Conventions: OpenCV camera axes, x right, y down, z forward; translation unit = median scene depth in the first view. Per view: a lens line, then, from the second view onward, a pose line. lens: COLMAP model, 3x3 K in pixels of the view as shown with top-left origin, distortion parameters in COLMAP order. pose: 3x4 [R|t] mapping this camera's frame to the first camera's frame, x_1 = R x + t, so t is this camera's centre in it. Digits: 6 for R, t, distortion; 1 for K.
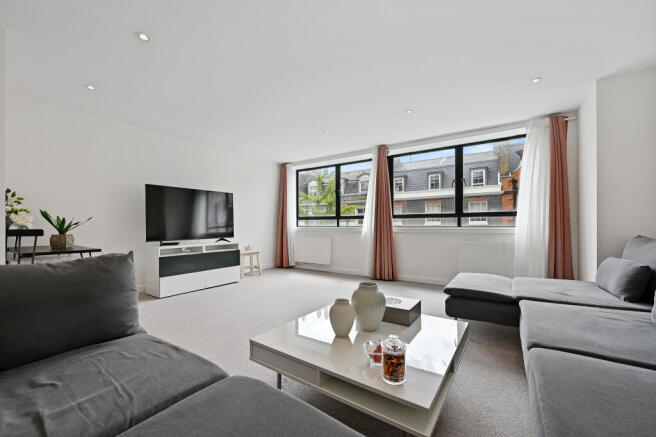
lens RADIAL K [[261.3, 0, 329.5], [0, 261.3, 224.8], [0, 0, 1]] dist [-0.004148, -0.000159]
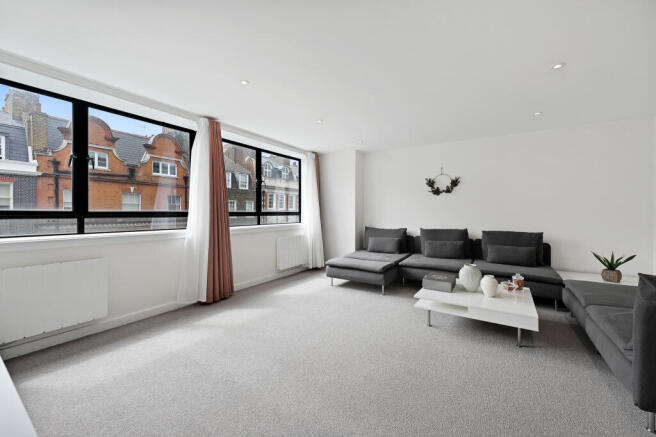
lens RADIAL K [[261.3, 0, 329.2], [0, 261.3, 213.7], [0, 0, 1]] dist [-0.004148, -0.000159]
pose [[-0.019751, -0.001781, 0.999803, -0.353381], [-0.001215, 0.999998, 0.001757, -0.023590], [-0.999804, -0.001180, -0.019753, 0.445668]]
